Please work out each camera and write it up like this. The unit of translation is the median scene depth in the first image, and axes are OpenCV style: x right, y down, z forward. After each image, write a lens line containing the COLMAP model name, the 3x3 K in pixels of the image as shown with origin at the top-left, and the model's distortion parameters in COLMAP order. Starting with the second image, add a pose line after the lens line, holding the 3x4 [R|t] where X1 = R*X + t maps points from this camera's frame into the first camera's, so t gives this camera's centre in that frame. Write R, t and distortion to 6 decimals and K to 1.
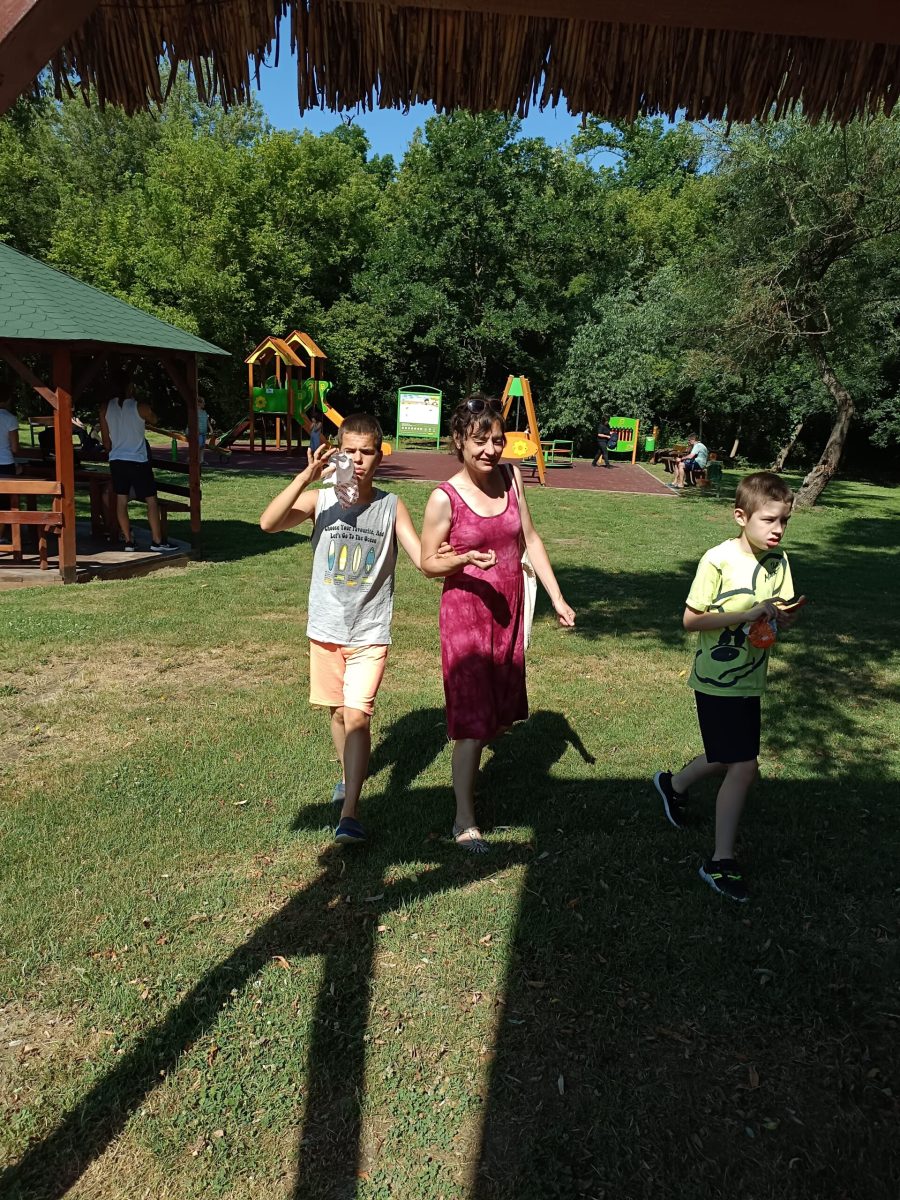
lens RADIAL K [[803.4, 0, 457.6], [0, 803.4, 598.3], [0, 0, 1]] dist [0.028200, -0.000701]
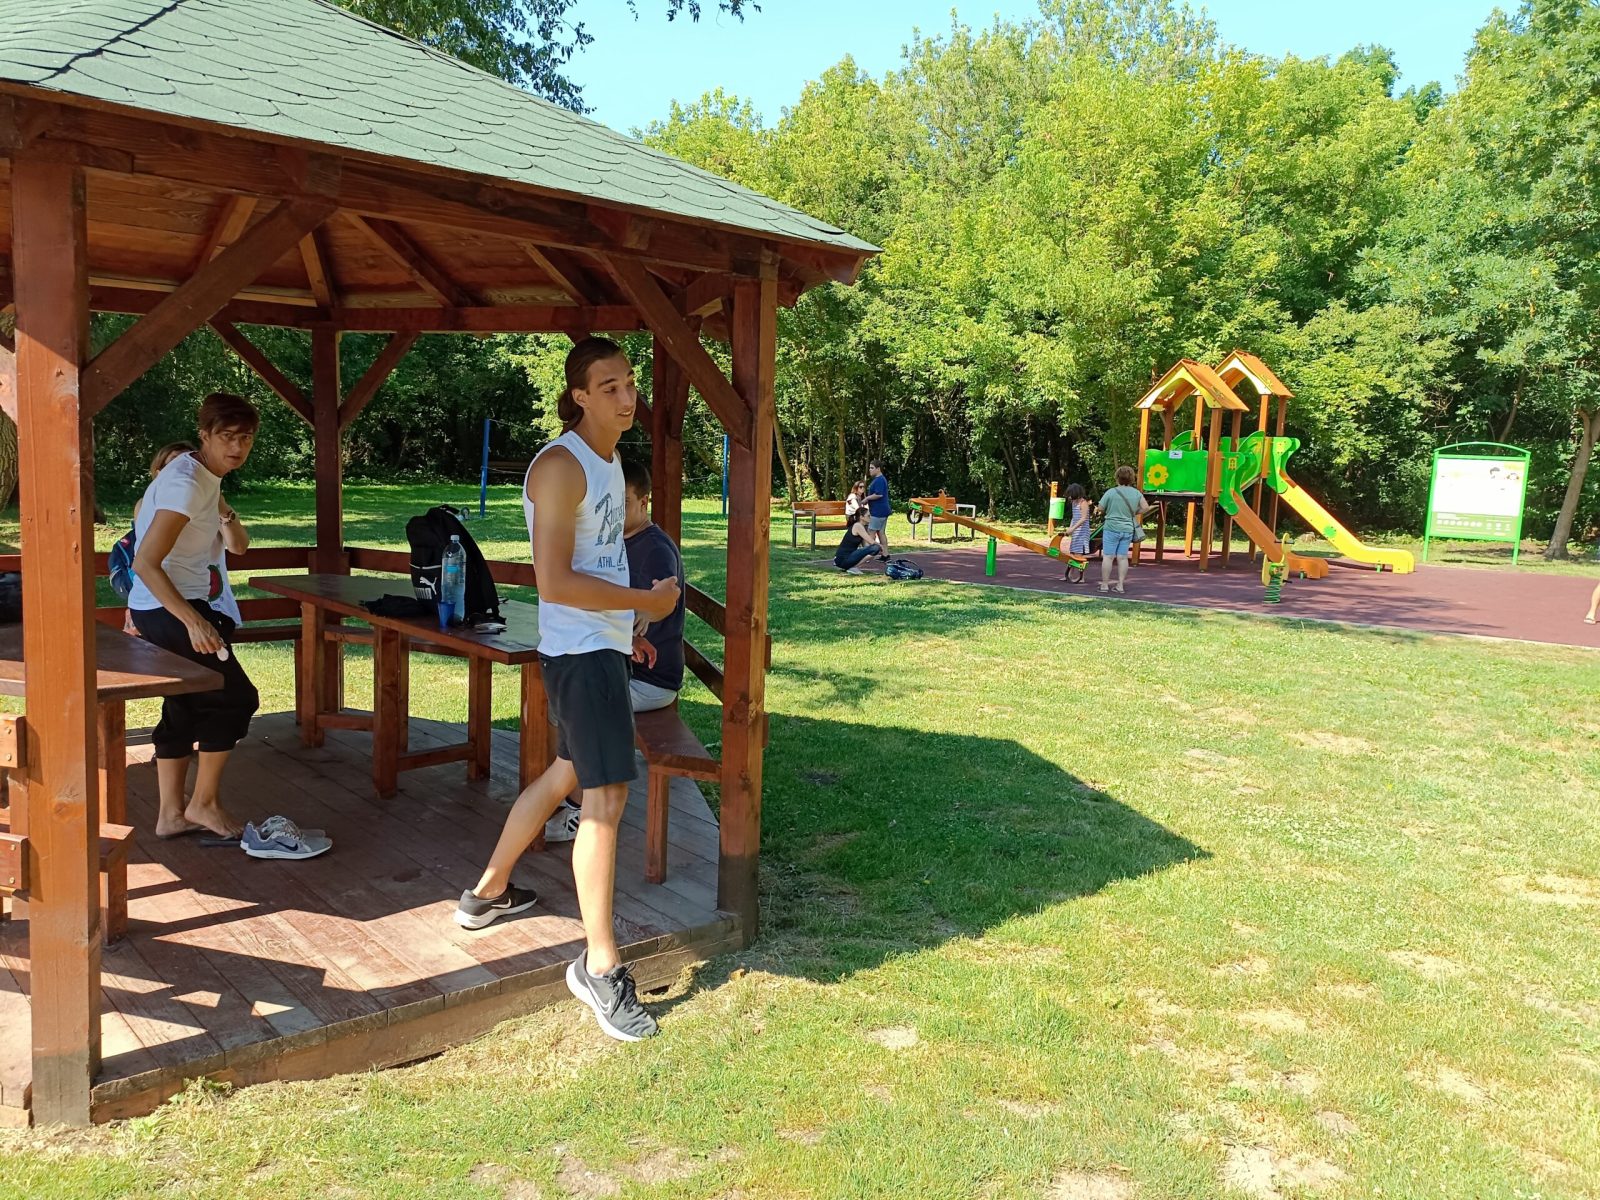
lens RADIAL K [[1151.4, 0, 800.0], [0, 1151.4, 600.0], [0, 0, 1]] dist [0.038067, -0.052249]
pose [[0.848164, 0.046519, -0.527688, -0.021318], [-0.119803, 0.987172, -0.105536, -0.033110], [0.516009, 0.152730, 0.842857, 0.161134]]
